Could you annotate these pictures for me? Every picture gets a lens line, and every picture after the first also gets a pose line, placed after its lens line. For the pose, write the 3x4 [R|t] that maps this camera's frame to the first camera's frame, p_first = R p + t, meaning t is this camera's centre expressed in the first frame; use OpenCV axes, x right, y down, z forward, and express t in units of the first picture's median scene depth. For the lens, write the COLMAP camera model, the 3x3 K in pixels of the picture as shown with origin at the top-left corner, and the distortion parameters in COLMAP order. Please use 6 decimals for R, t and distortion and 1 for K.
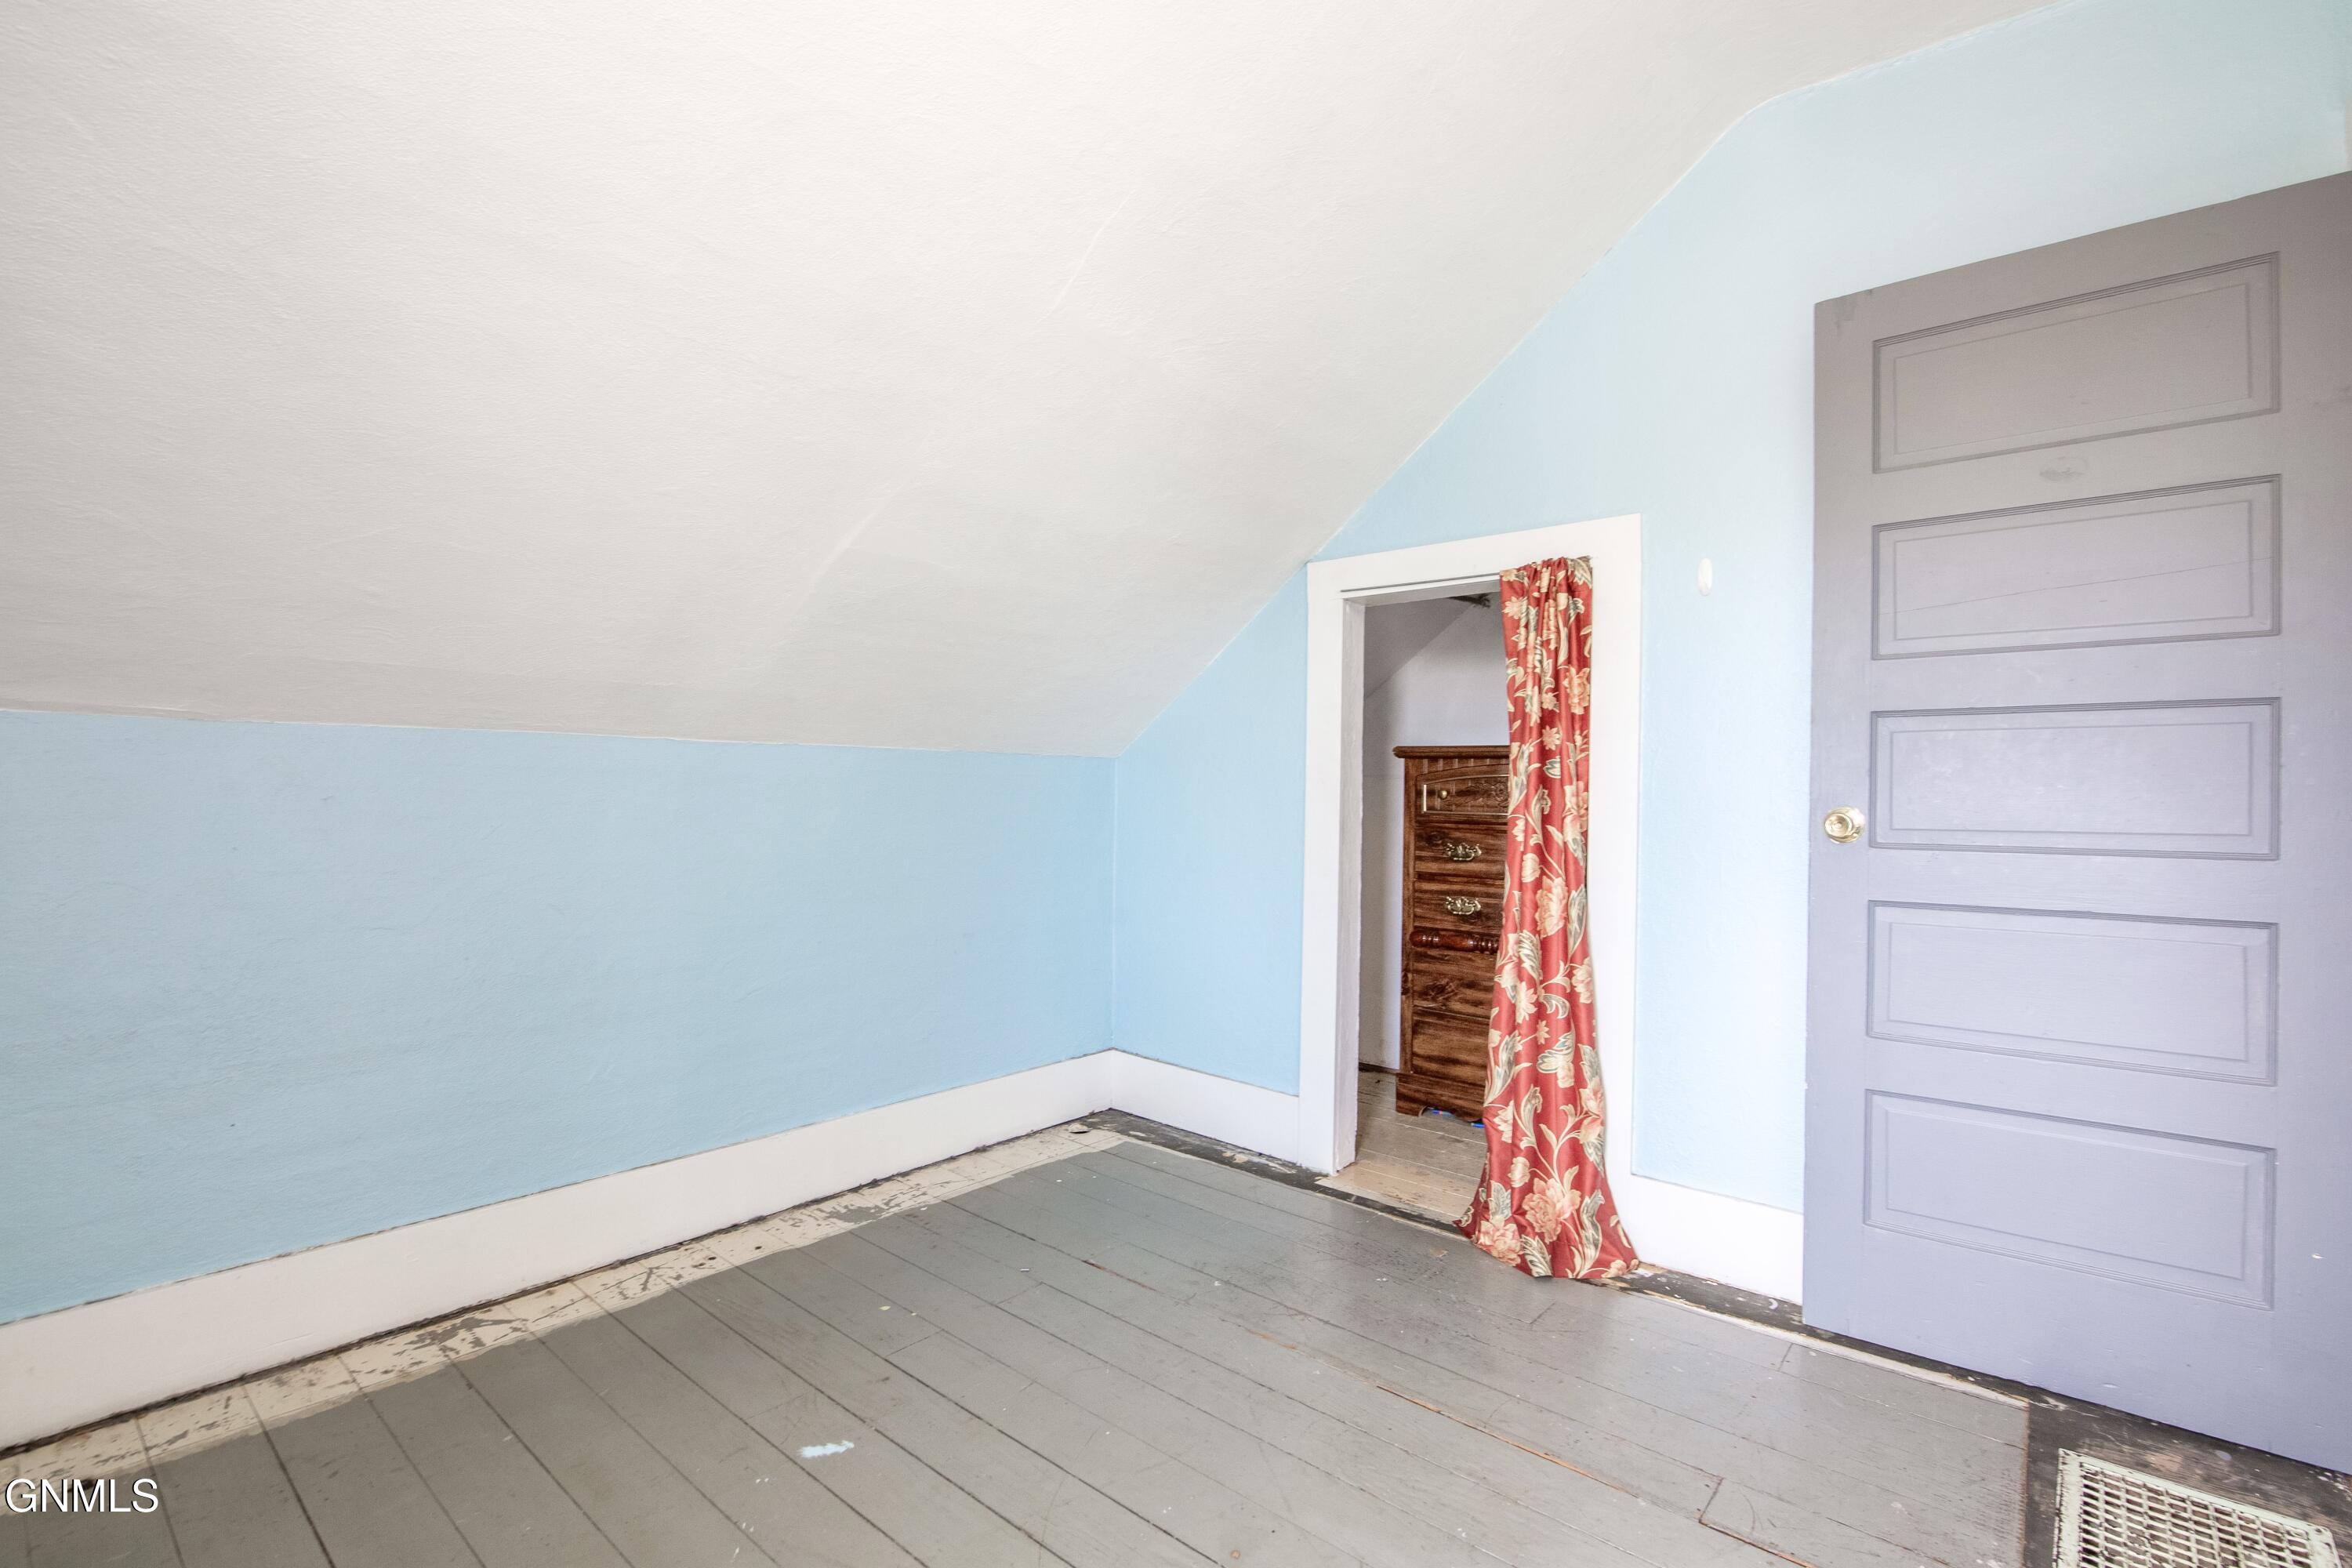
lens RADIAL K [[1081.8, 0, 1173.0], [0, 1081.8, 787.2], [0, 0, 1]] dist [-0.002943, -0.000610]
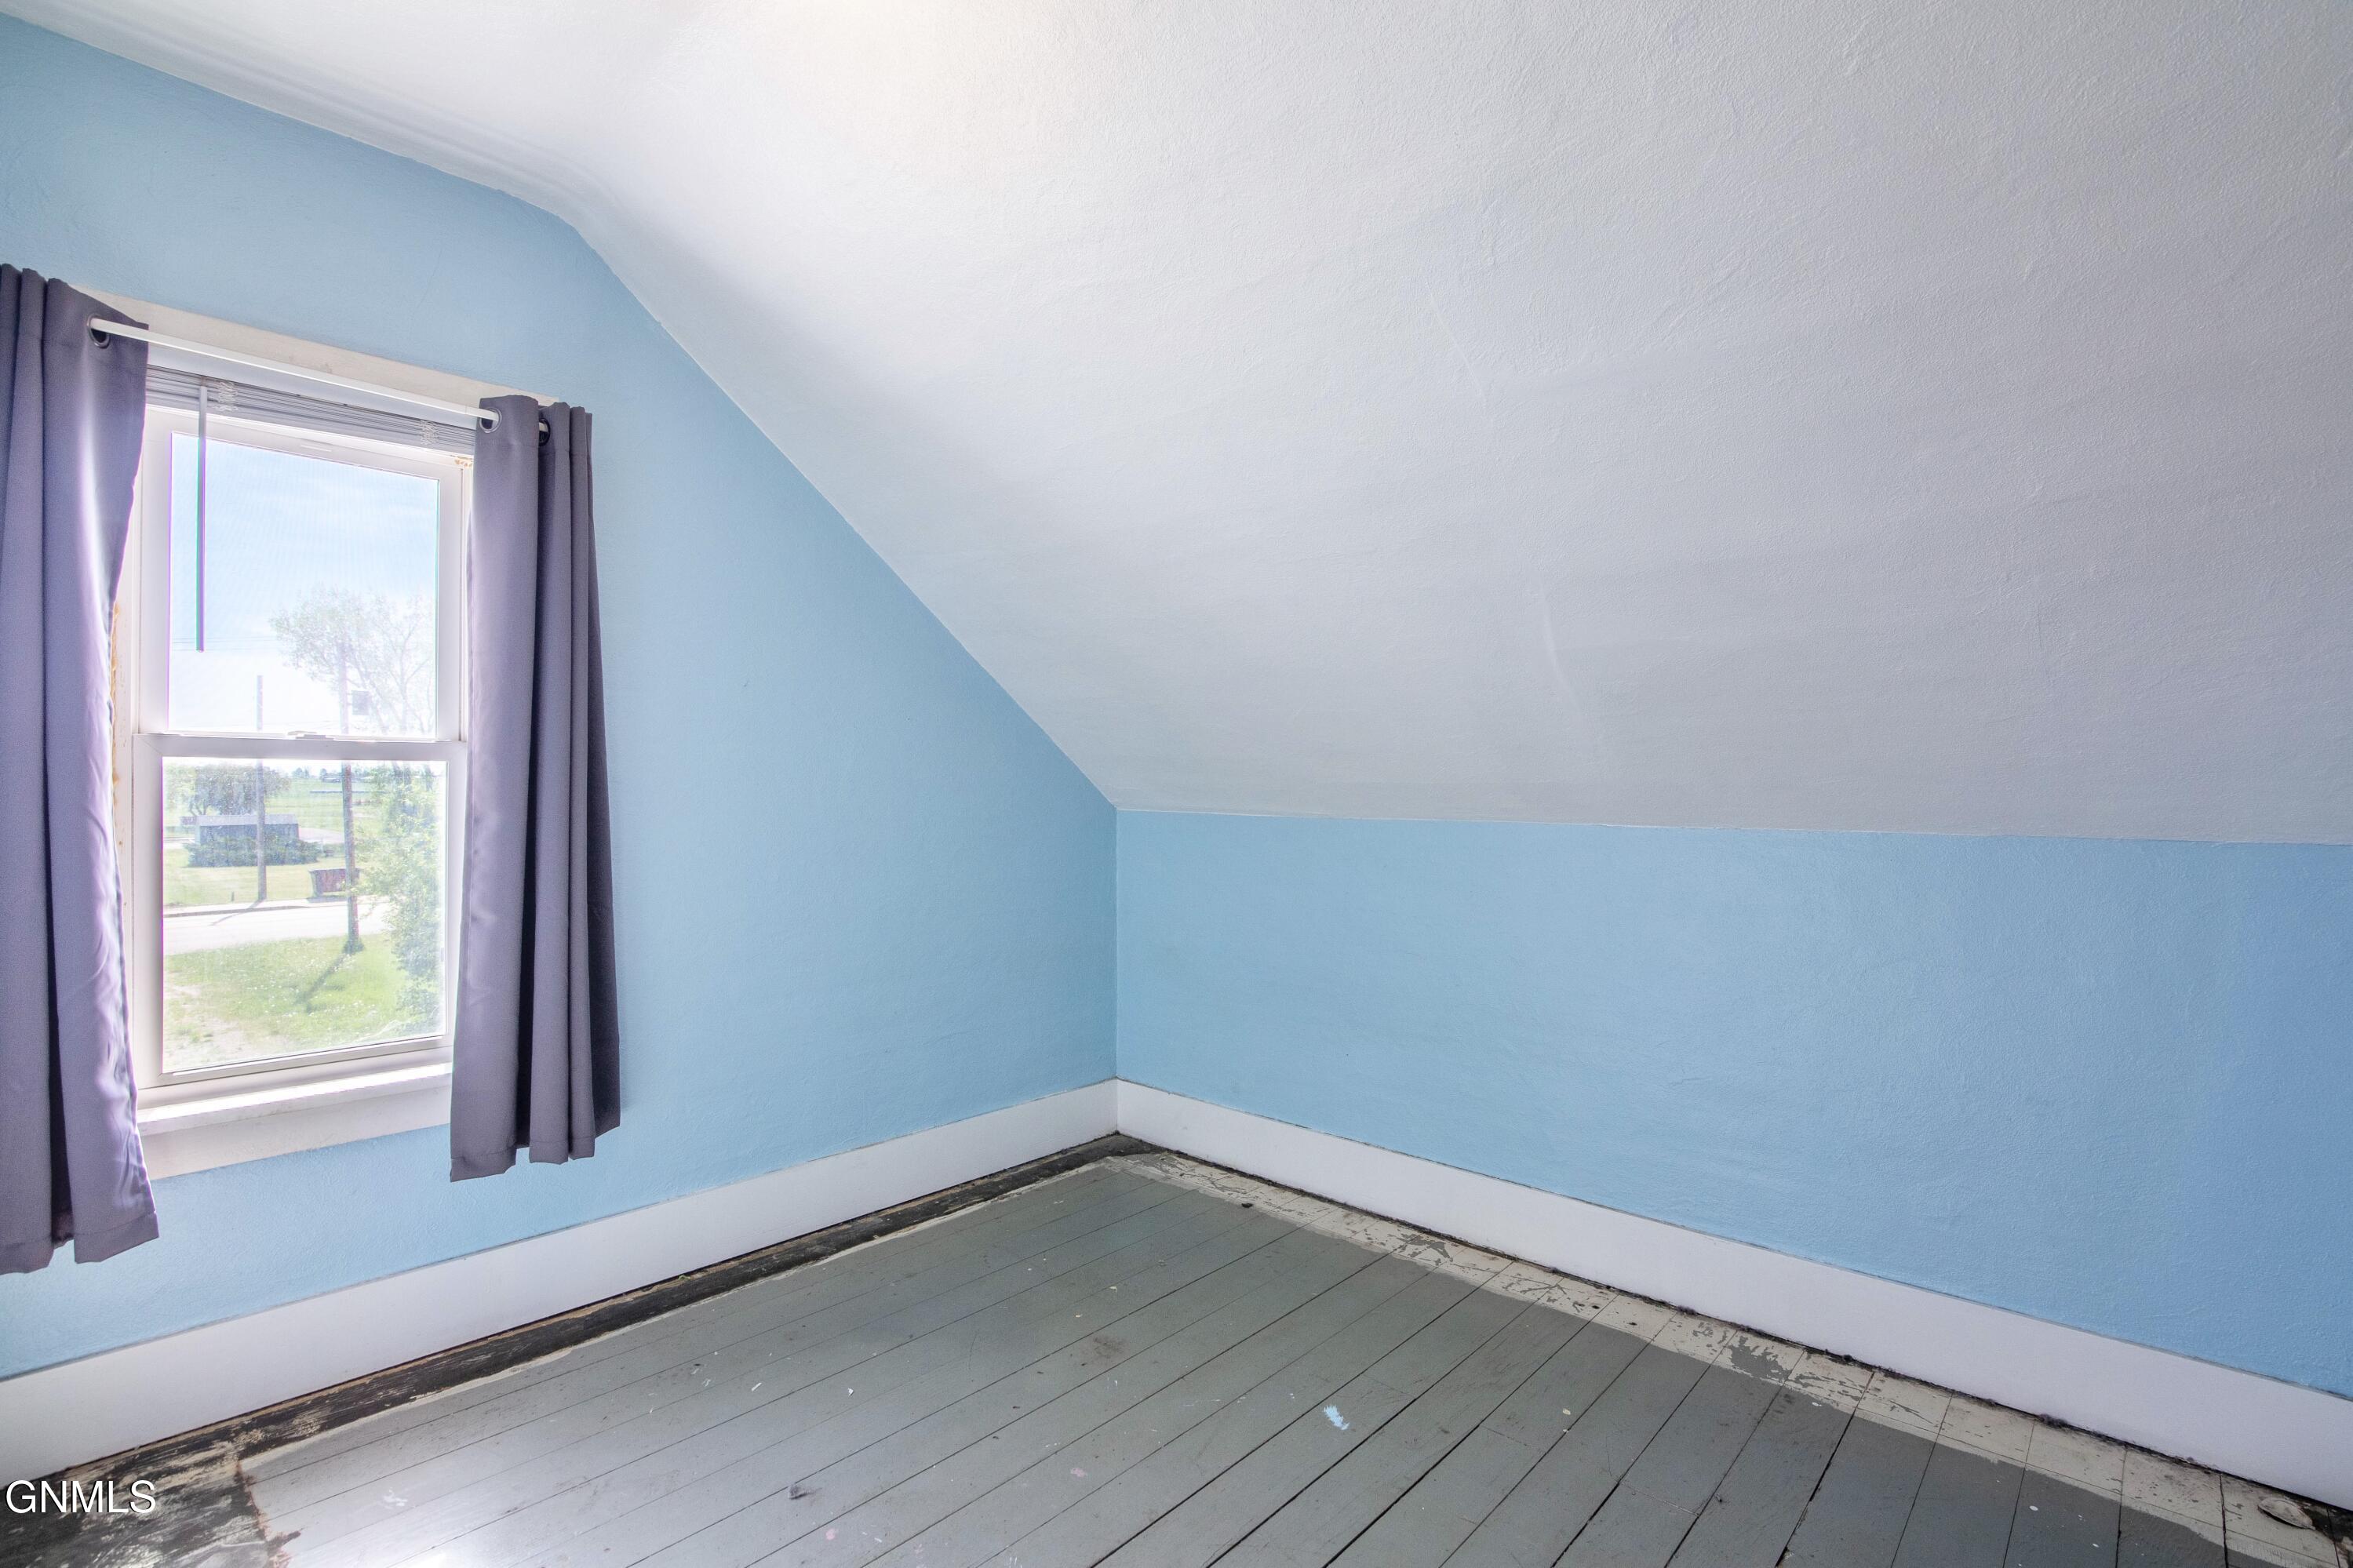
lens RADIAL K [[1082.1, 0, 1174.5], [0, 1082.1, 789.0], [0, 0, 1]] dist [-0.002943, -0.000610]
pose [[-0.030441, -0.012884, -0.999454, 0.698967], [-0.001207, 0.999917, -0.012853, -0.070887], [0.999536, 0.000815, -0.030454, 0.633021]]
